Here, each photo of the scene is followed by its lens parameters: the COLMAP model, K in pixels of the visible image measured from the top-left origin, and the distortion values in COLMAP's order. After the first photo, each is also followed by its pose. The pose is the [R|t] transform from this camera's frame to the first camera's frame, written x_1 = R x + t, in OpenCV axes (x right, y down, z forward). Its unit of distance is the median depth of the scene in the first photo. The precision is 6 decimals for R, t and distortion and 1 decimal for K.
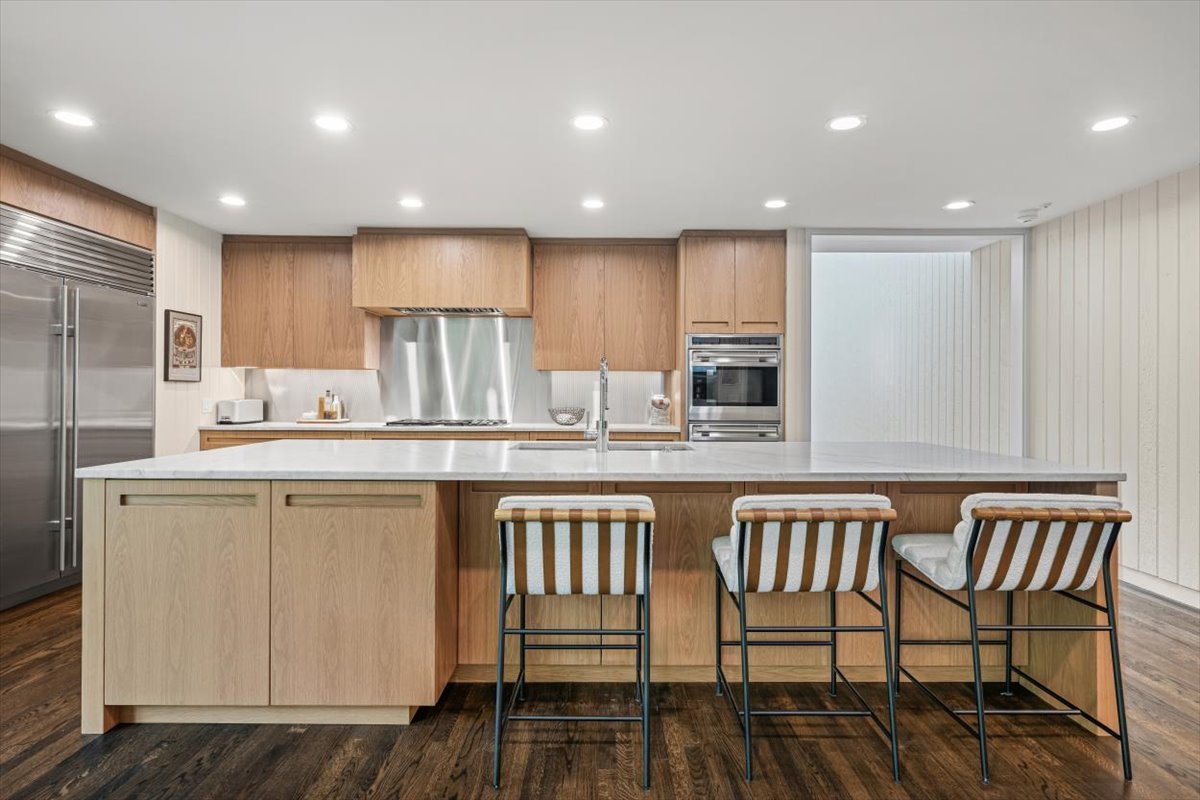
lens RADIAL K [[613.6, 0, 605.5], [0, 613.6, 397.5], [0, 0, 1]] dist [-0.007784, 0.000957]
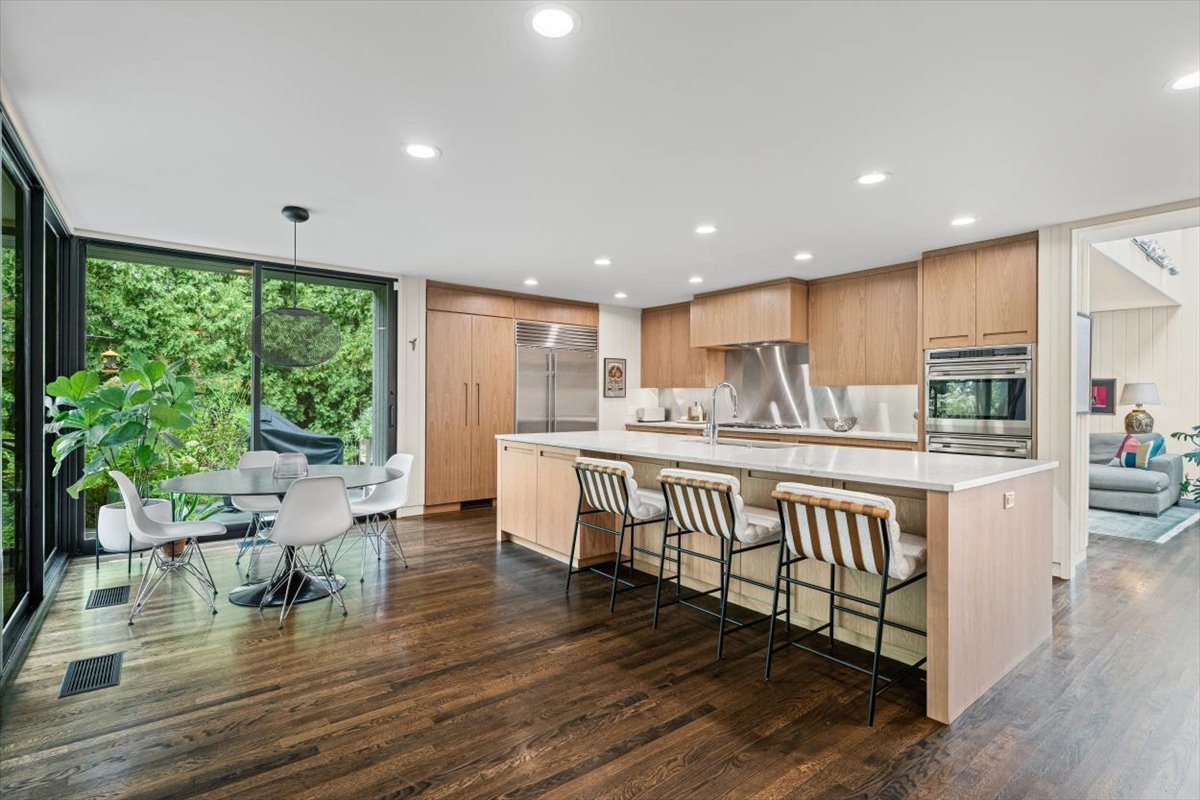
lens RADIAL K [[563.3, 0, 607.5], [0, 563.3, 405.8], [0, 0, 1]] dist [0.003590, 0.002088]
pose [[0.624353, 0.007205, -0.781109, 0.556704], [-0.005576, 0.999973, 0.004767, -0.008008], [0.781122, 0.001379, 0.624377, -0.046348]]
